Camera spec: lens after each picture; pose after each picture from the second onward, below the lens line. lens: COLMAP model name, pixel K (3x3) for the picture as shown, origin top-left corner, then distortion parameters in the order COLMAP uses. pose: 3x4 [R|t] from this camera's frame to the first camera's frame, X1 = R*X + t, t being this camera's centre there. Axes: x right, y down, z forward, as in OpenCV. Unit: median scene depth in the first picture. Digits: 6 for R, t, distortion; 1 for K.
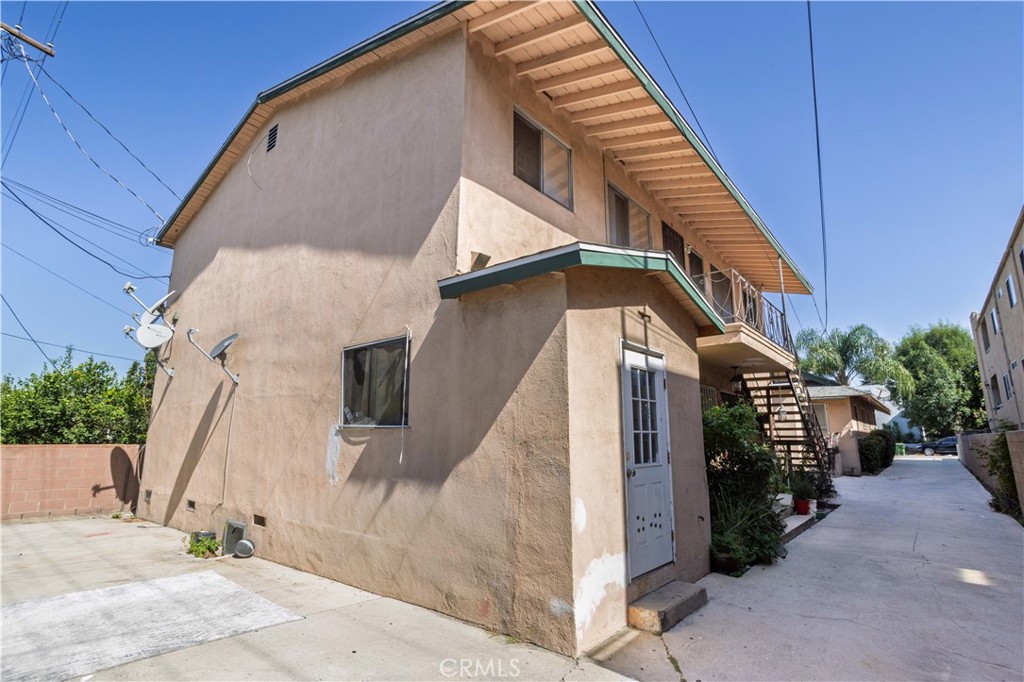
lens RADIAL K [[508.2, 0, 512.0], [0, 508.2, 341.0], [0, 0, 1]] dist [-0.065527, 0.036878]
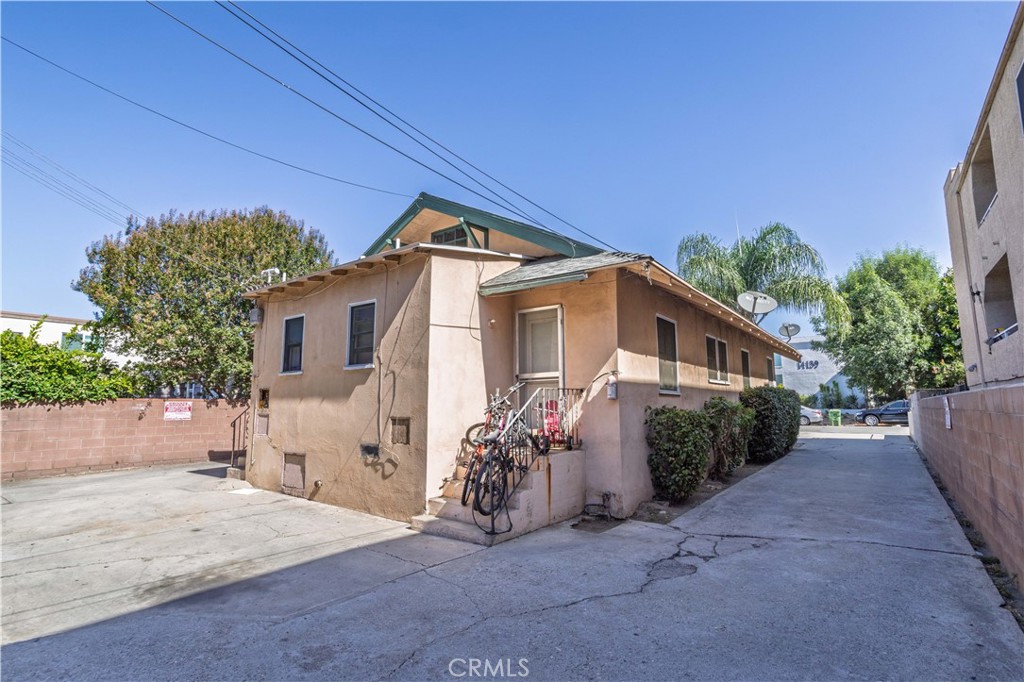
lens RADIAL K [[508.2, 0, 512.0], [0, 508.2, 341.0], [0, 0, 1]] dist [-0.065527, 0.036878]
pose [[0.998538, 0.001292, 0.054047, 0.292720], [-0.004984, 0.997657, 0.068239, 0.063991], [-0.053832, -0.068408, 0.996204, 0.328075]]
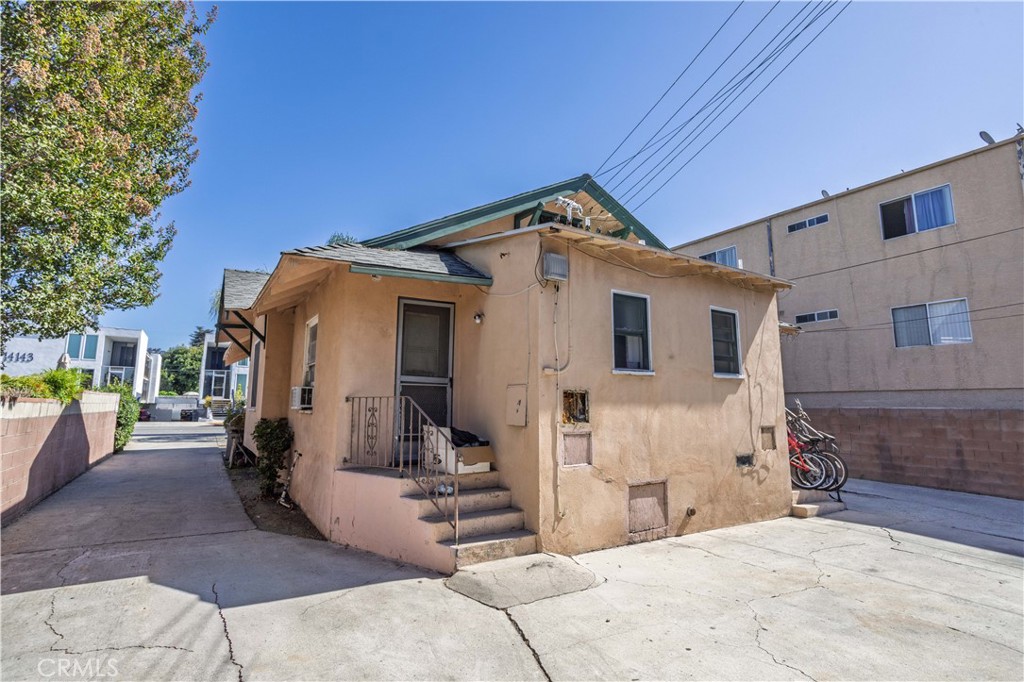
lens RADIAL K [[508.2, 0, 512.0], [0, 508.2, 341.0], [0, 0, 1]] dist [-0.065527, 0.036878]
pose [[0.320575, 0.123944, 0.939079, 0.066336], [-0.186735, 0.980216, -0.065627, 0.098347], [-0.928634, -0.154320, 0.337377, 0.517477]]
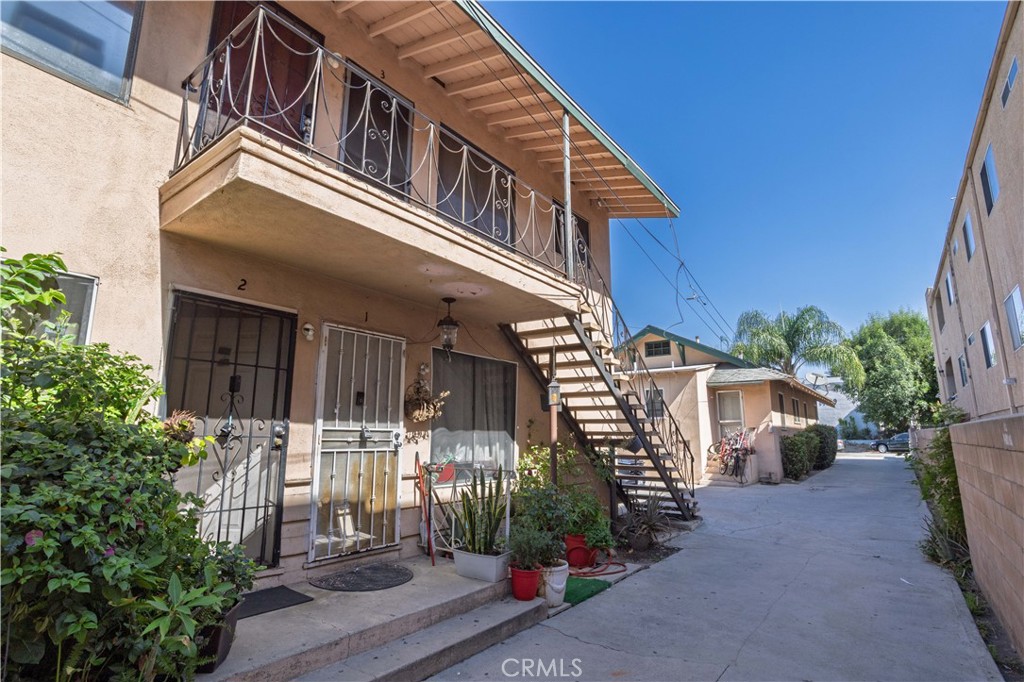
lens RADIAL K [[508.2, 0, 512.0], [0, 508.2, 341.0], [0, 0, 1]] dist [-0.065527, 0.036878]
pose [[0.999143, 0.010380, 0.040078, 0.121427], [-0.010841, 0.999877, 0.011301, 0.021930], [-0.039956, -0.011726, 0.999133, 0.116428]]
